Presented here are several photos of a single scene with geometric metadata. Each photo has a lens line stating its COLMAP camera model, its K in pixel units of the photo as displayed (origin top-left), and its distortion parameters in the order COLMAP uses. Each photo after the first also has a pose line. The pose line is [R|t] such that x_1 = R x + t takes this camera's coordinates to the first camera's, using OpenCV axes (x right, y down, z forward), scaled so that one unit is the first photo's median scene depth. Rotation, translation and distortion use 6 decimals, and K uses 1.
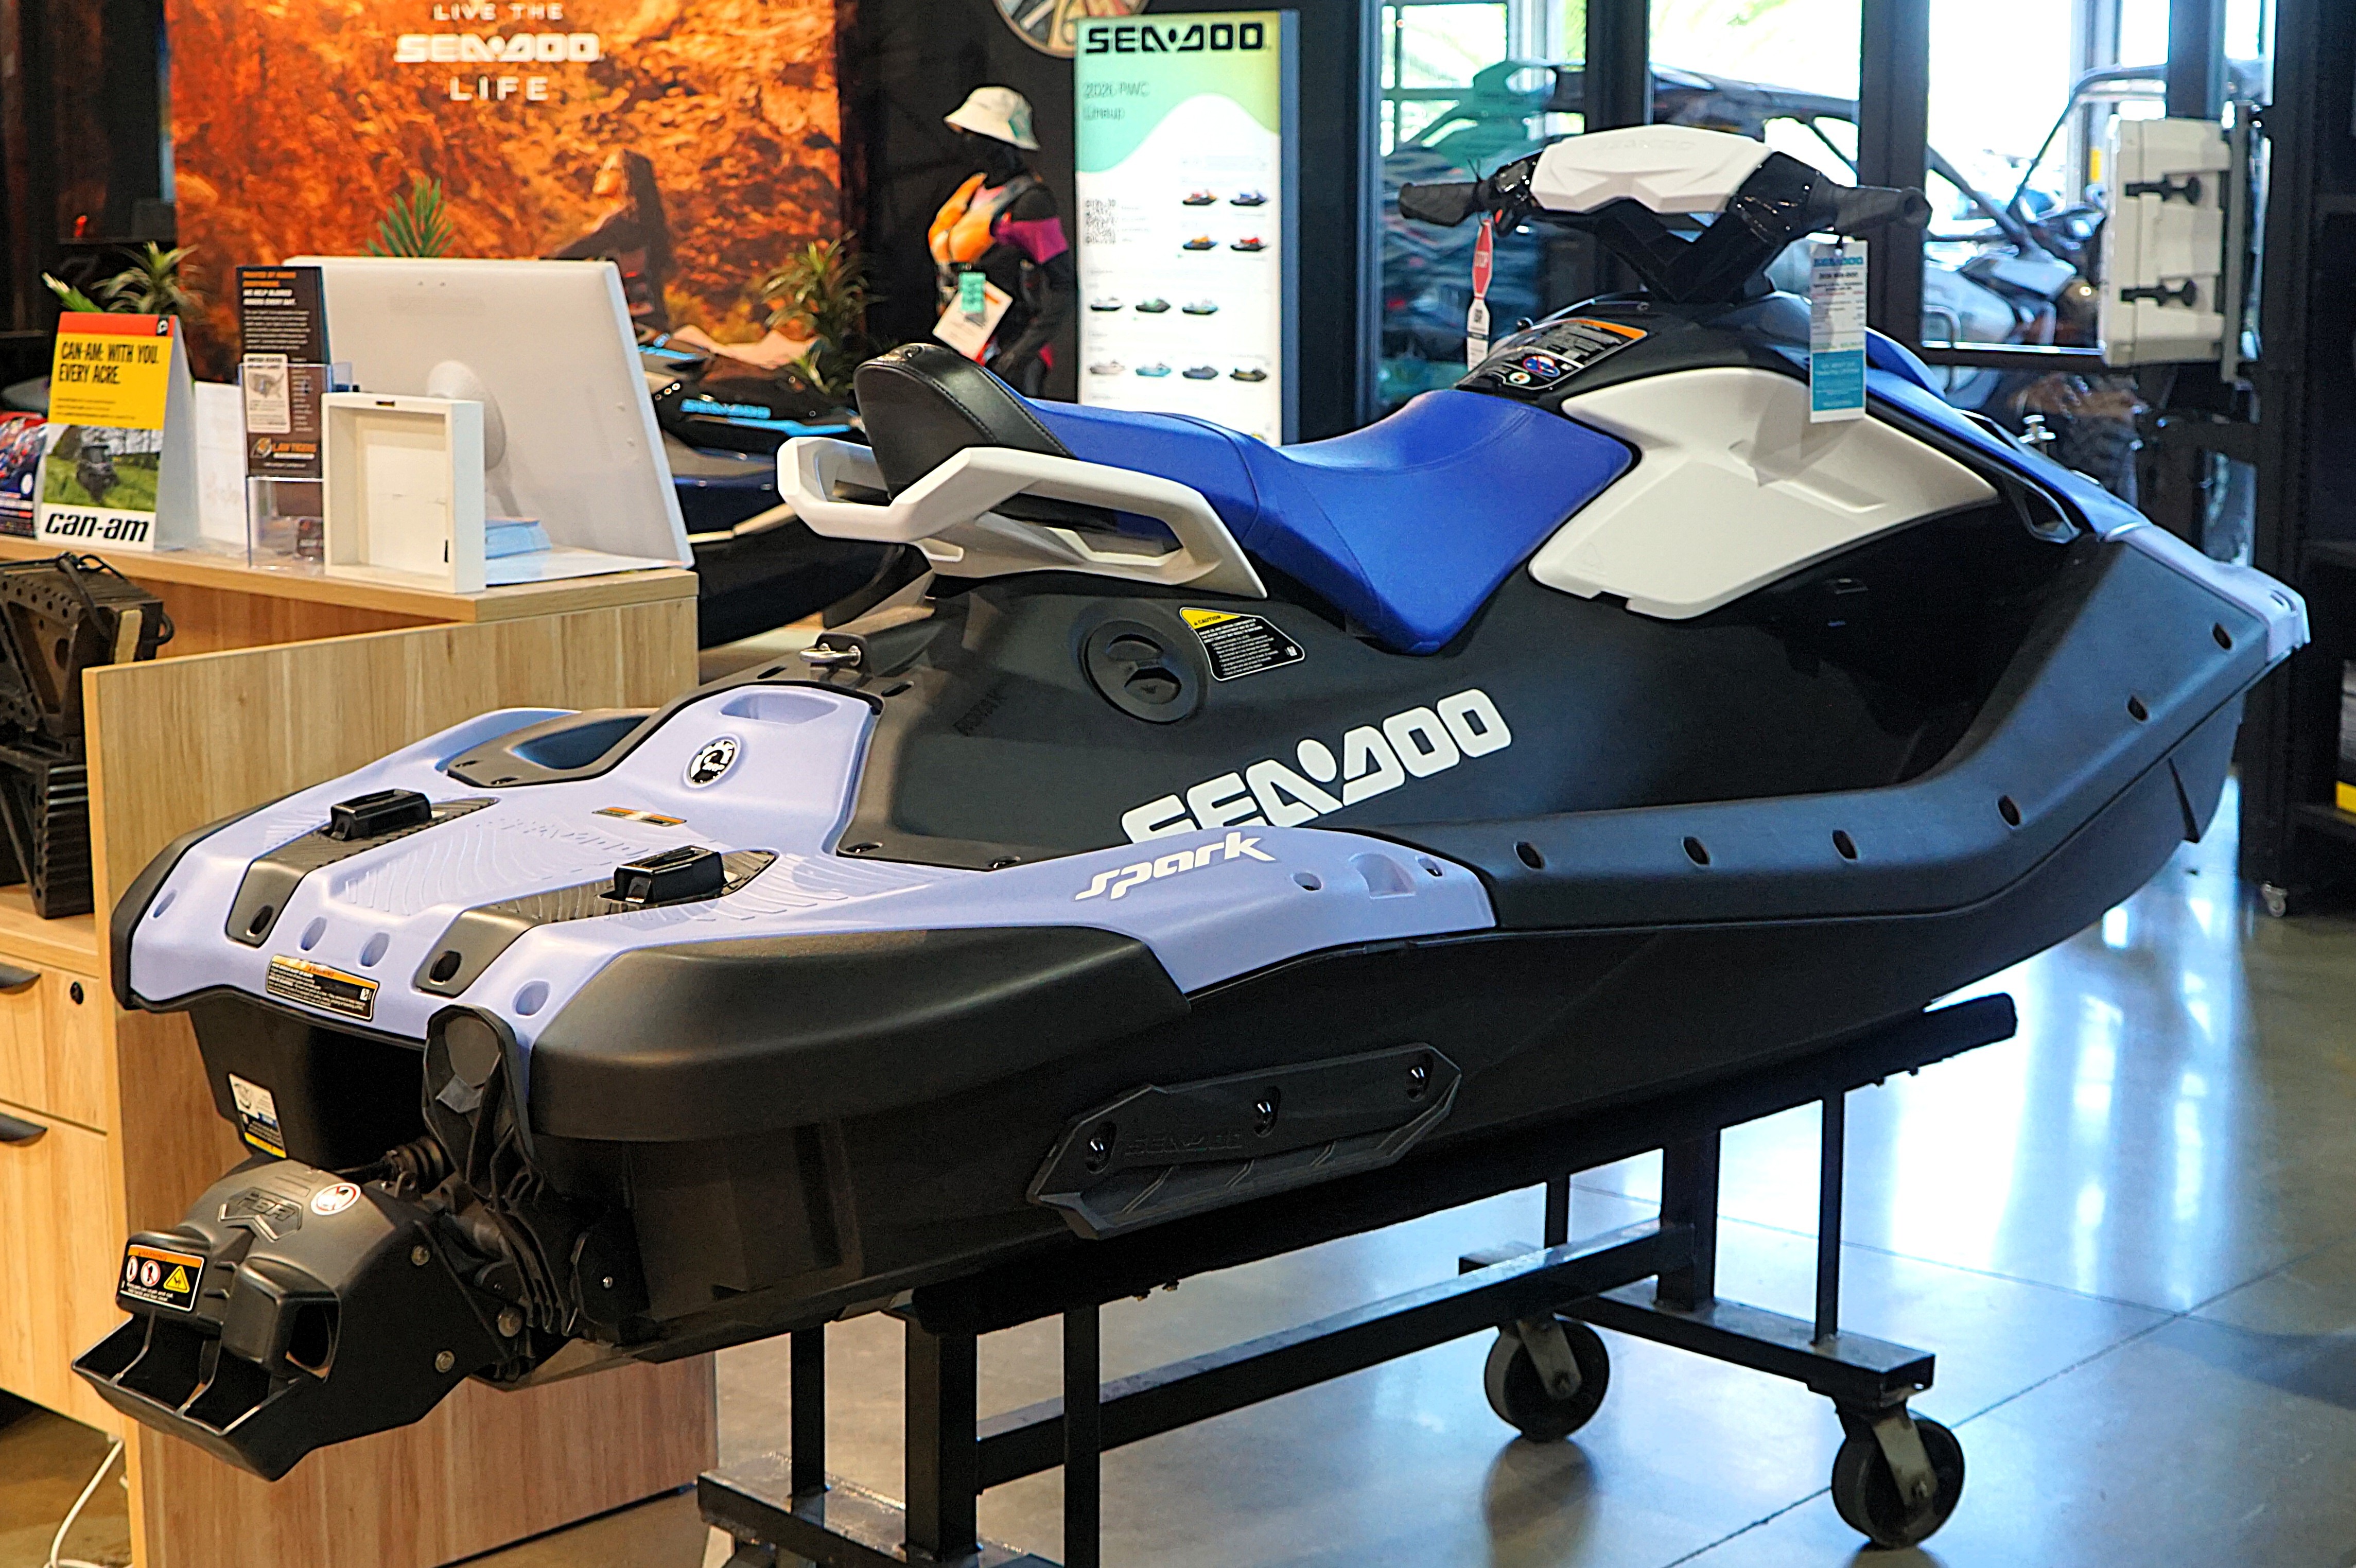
lens RADIAL K [[3411.2, 0, 1141.2], [0, 3411.2, 779.6], [0, 0, 1]] dist [-0.082905, 0.104424]
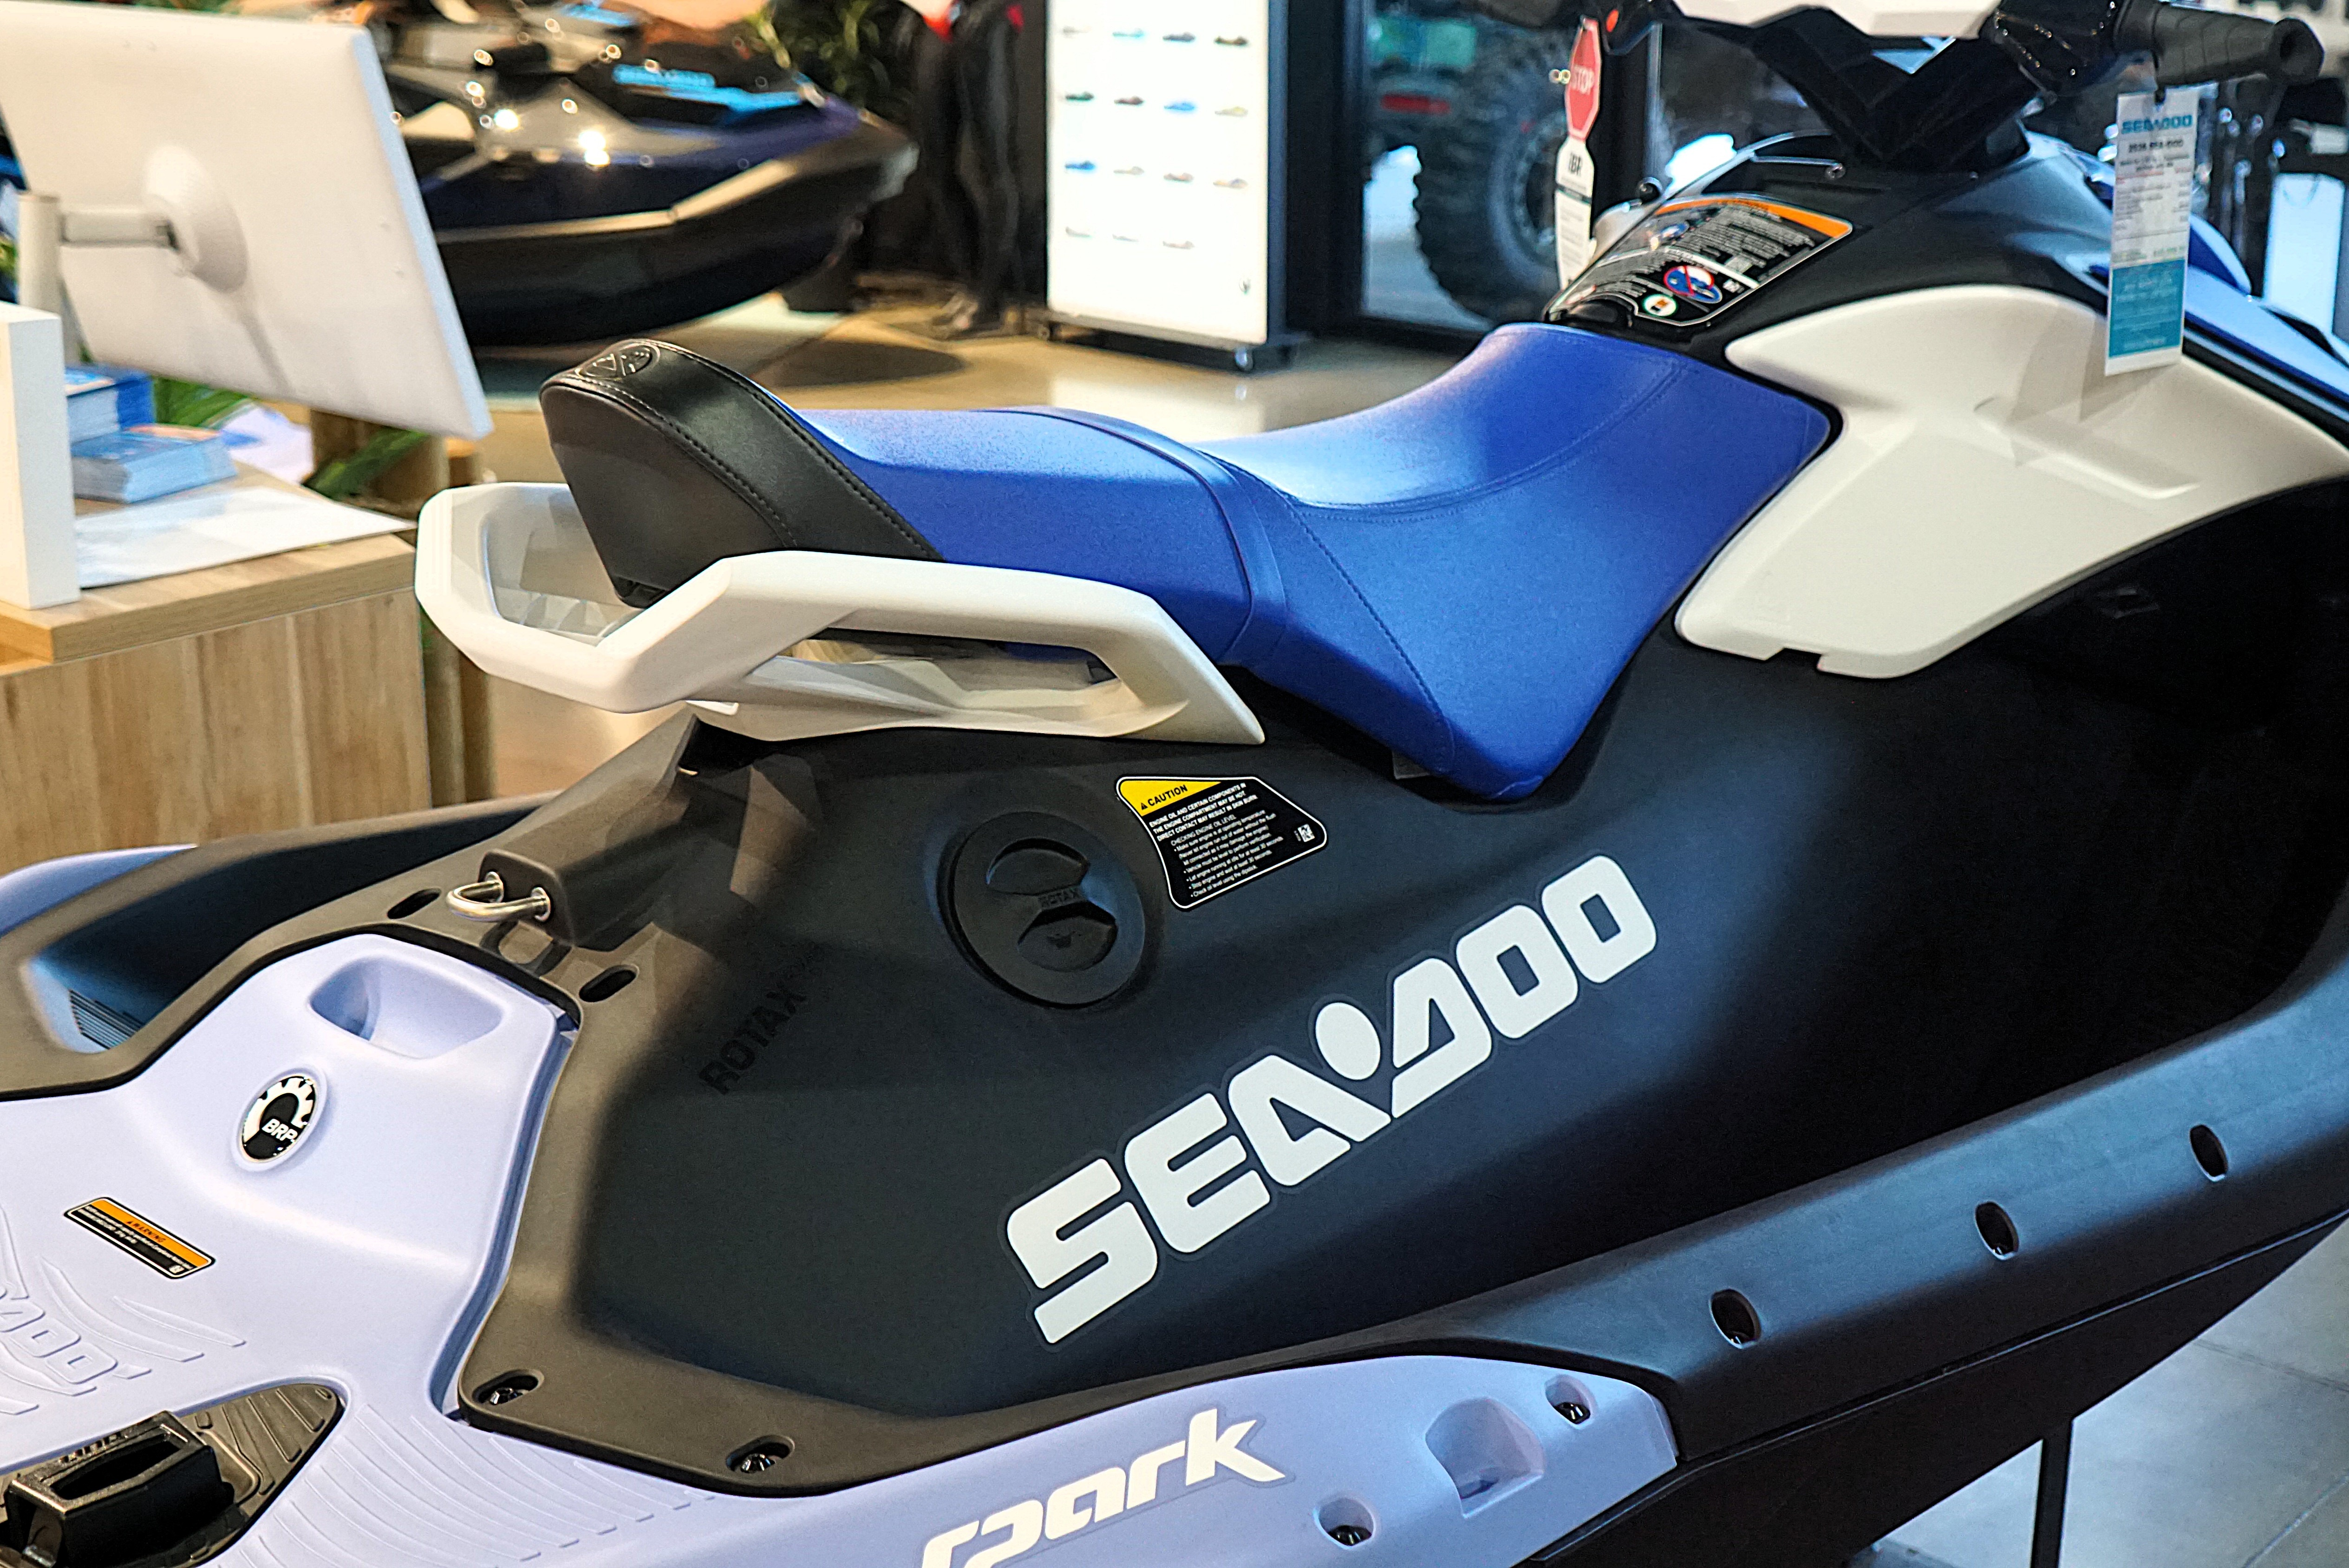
lens RADIAL K [[3513.2, 0, 1181.7], [0, 3513.2, 838.8], [0, 0, 1]] dist [-0.067199, -0.070486]
pose [[0.999829, 0.002692, 0.018296, 0.006701], [-0.004685, 0.993945, 0.109777, -0.062371], [-0.017890, -0.109844, 0.993788, 0.233148]]
